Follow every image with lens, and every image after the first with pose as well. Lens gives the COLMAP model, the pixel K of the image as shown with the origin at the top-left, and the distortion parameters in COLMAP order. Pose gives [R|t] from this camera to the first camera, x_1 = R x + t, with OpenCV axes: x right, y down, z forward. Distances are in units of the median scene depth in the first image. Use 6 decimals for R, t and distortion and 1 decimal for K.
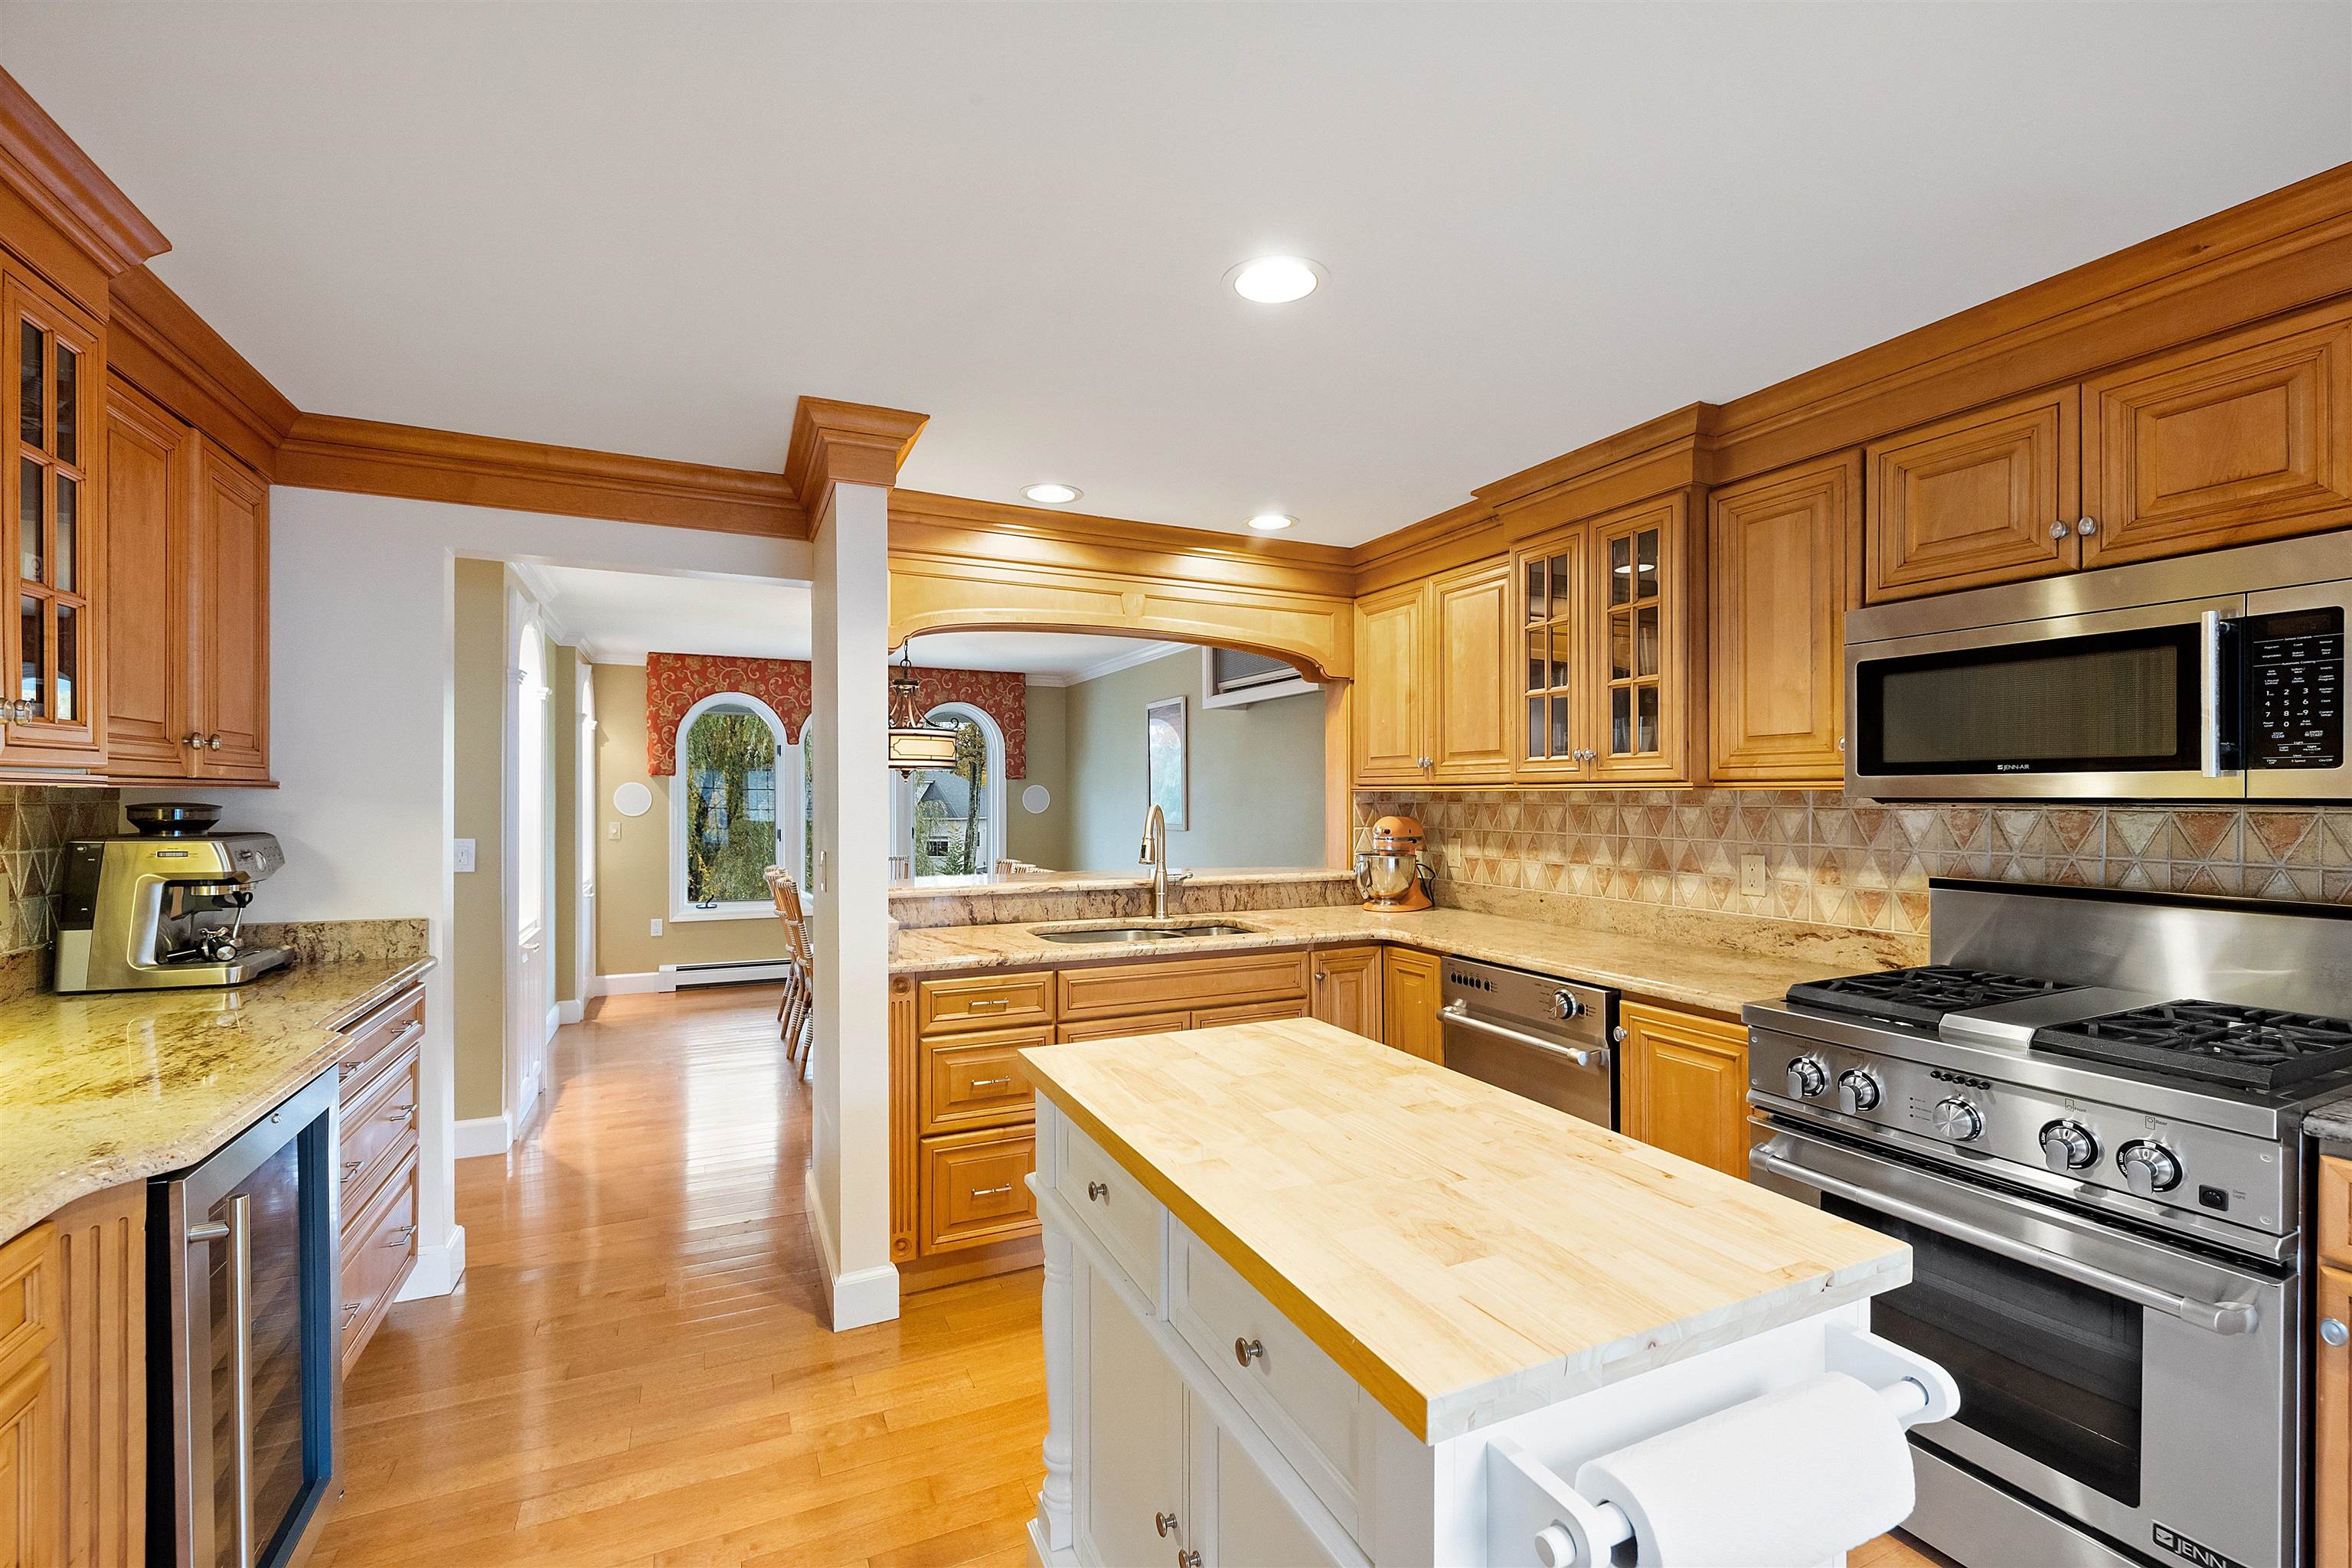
lens RADIAL K [[992.2, 0, 1173.0], [0, 992.2, 792.8], [0, 0, 1]] dist [-0.000240, -0.000106]
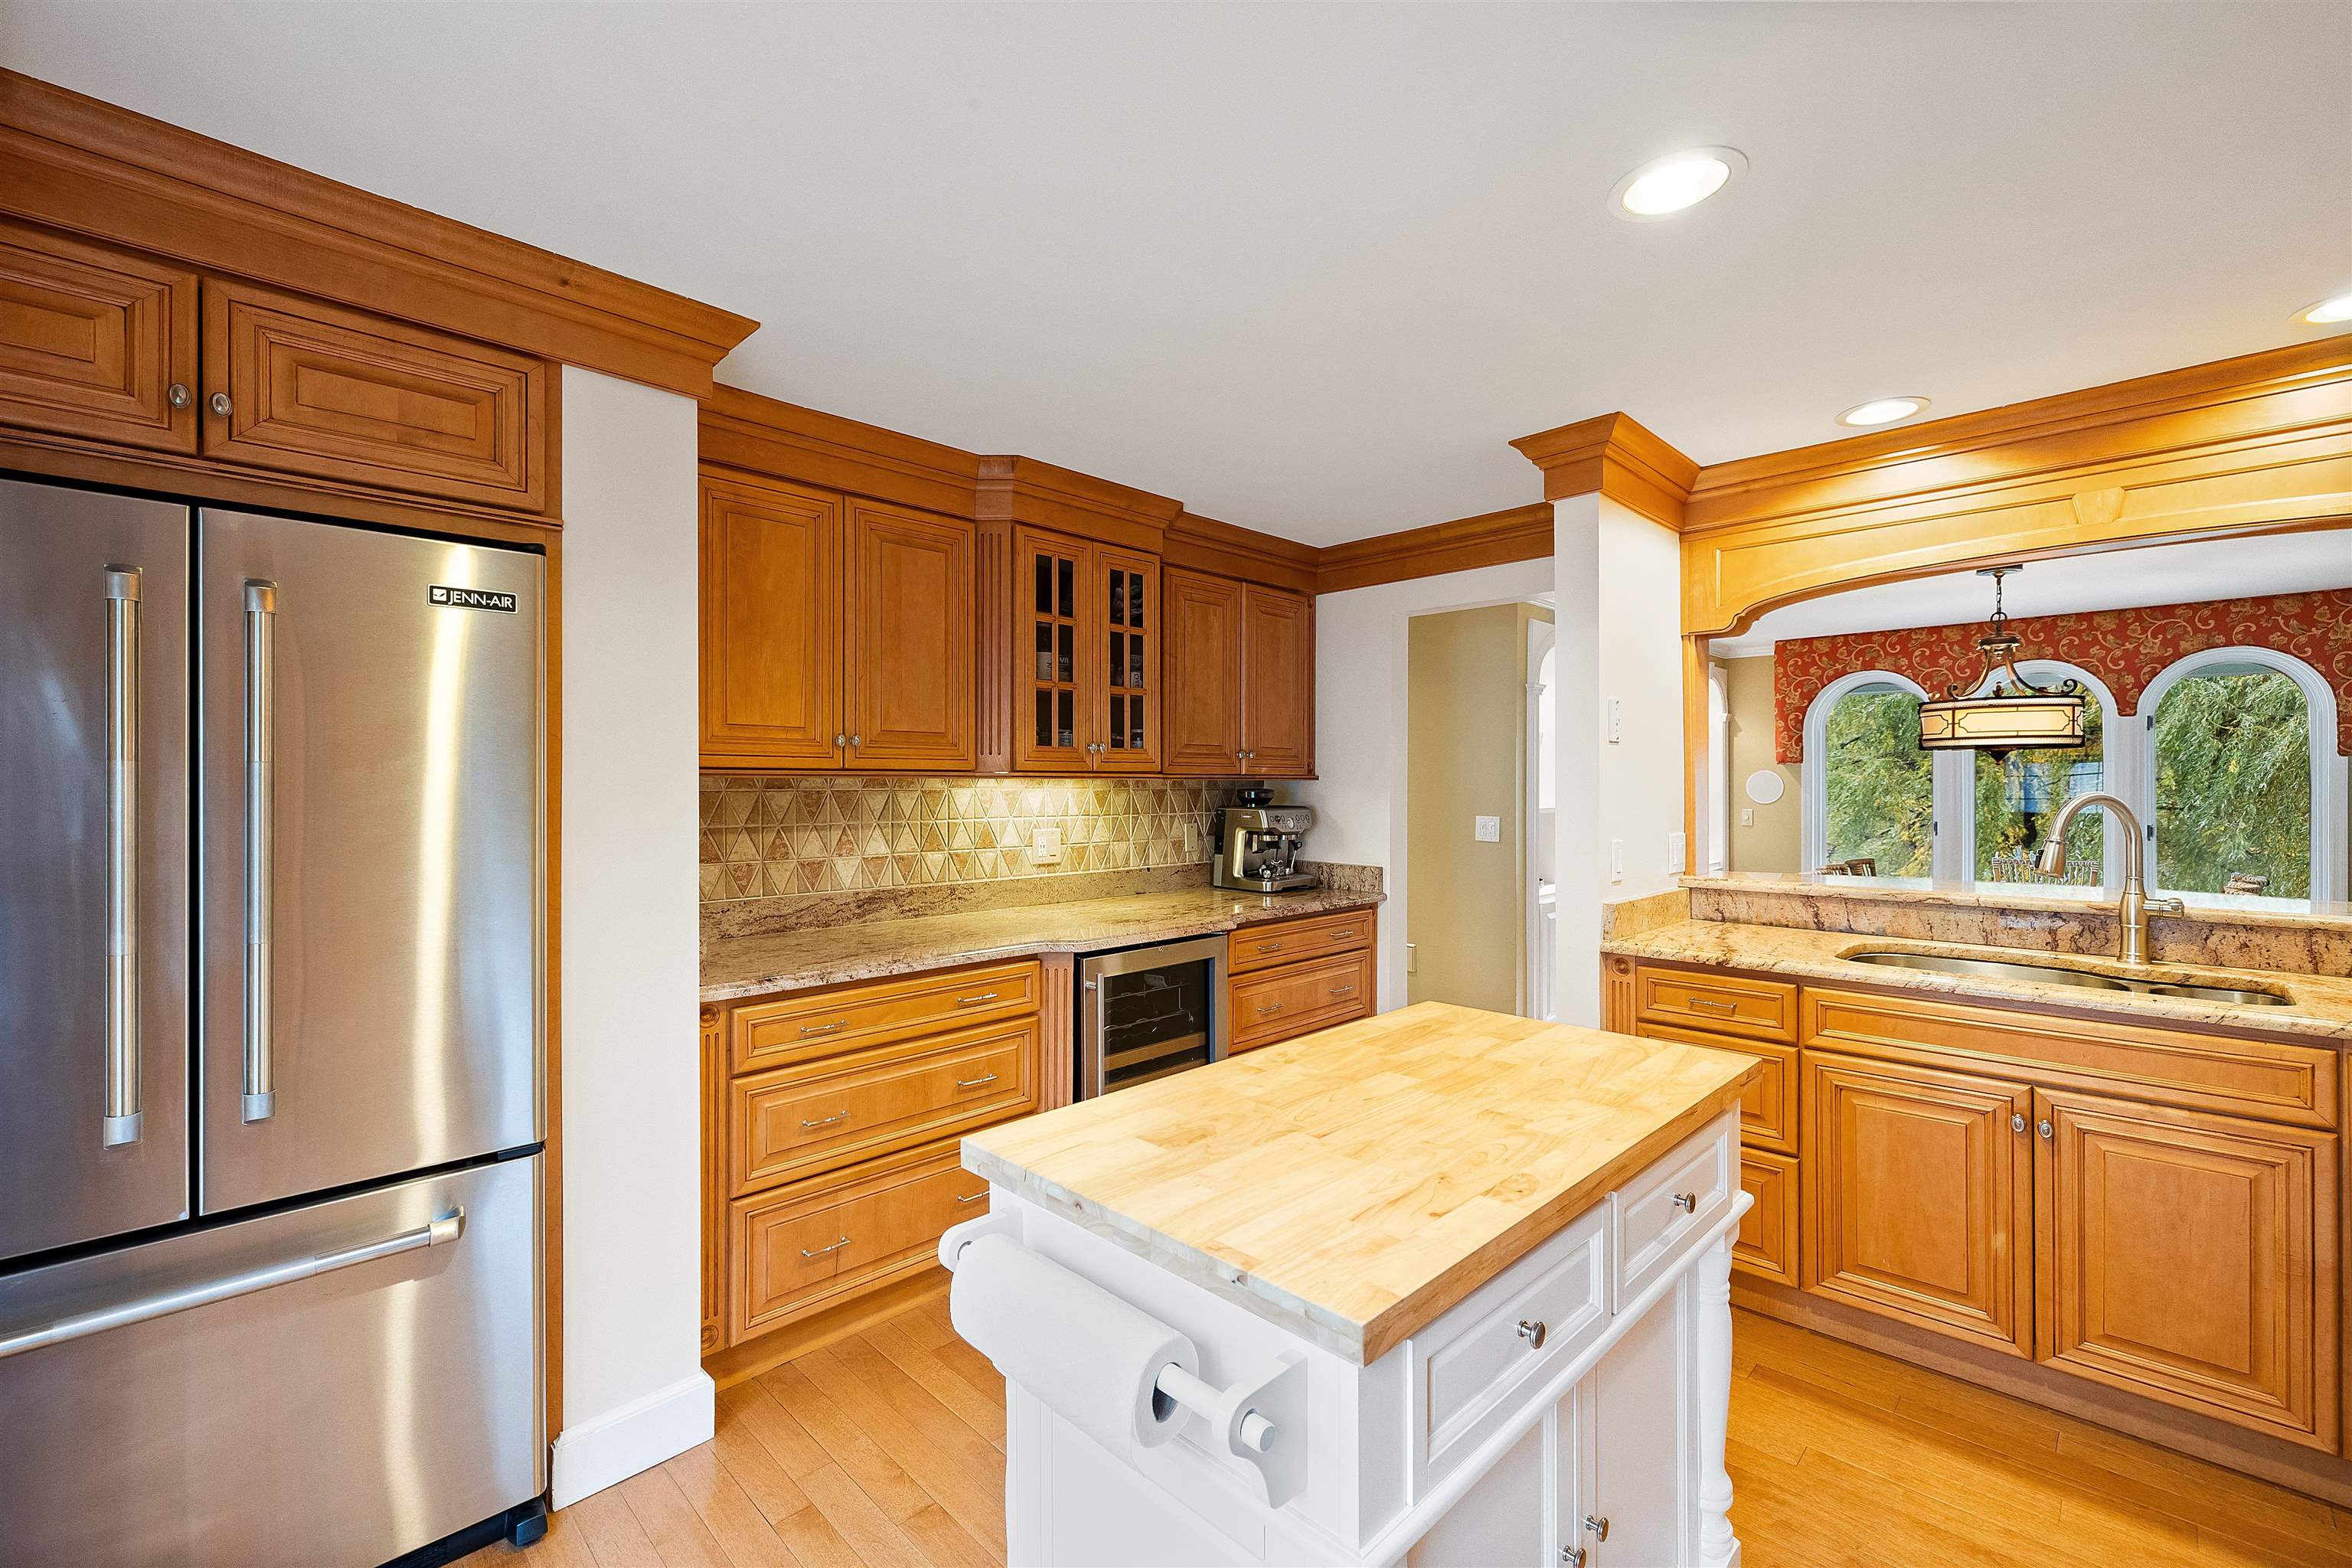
lens RADIAL K [[992.2, 0, 1176.7], [0, 992.2, 783.0], [0, 0, 1]] dist [-0.000240, -0.000106]
pose [[0.342621, -0.003237, -0.939468, 0.555289], [0.005385, 0.999984, -0.001481, 0.002068], [0.939458, -0.004552, 0.342633, 0.215999]]
